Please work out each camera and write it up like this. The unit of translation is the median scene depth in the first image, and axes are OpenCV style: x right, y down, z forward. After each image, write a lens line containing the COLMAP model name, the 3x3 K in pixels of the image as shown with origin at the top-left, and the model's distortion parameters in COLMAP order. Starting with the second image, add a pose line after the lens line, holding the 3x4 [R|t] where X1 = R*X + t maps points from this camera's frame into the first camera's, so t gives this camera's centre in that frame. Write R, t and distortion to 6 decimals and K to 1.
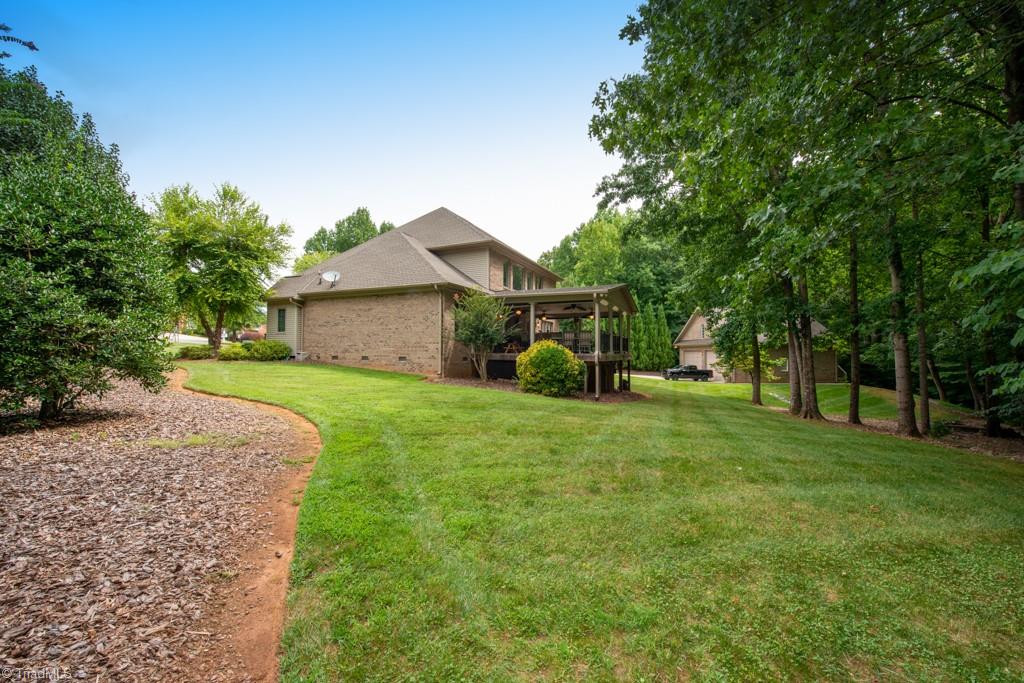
lens RADIAL K [[409.3, 0, 513.1], [0, 409.3, 341.3], [0, 0, 1]] dist [-0.010953, -0.003159]
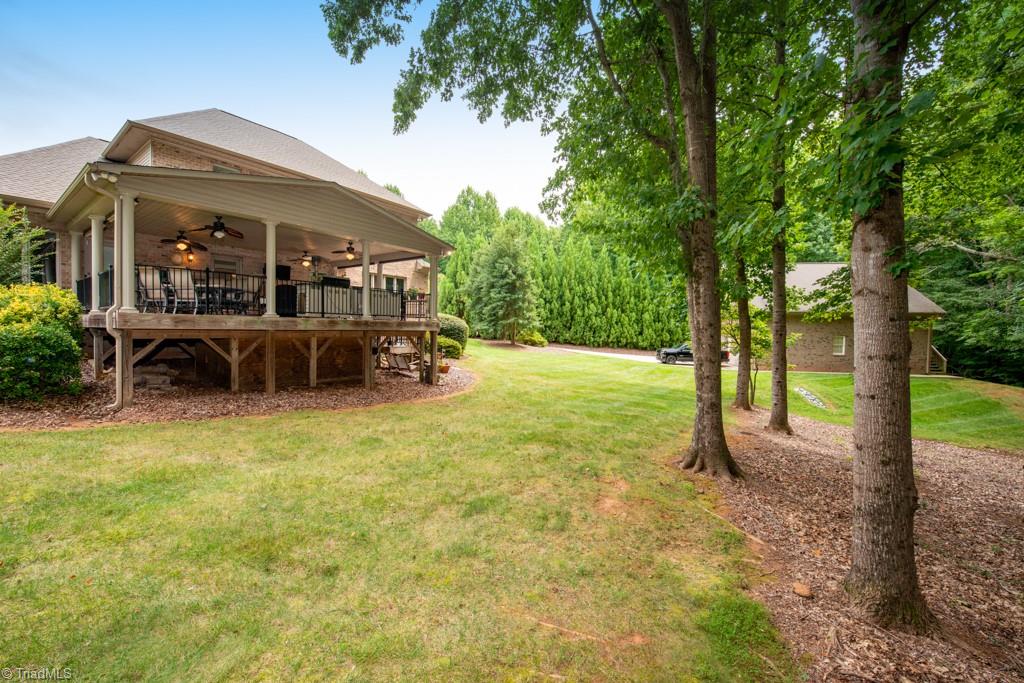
lens RADIAL K [[409.3, 0, 513.1], [0, 409.3, 341.3], [0, 0, 1]] dist [-0.010953, -0.003159]
pose [[0.980739, 0.011864, -0.194963, 0.263239], [-0.000752, 0.998376, 0.056971, 0.013757], [0.195322, -0.055727, 0.979155, 0.234682]]
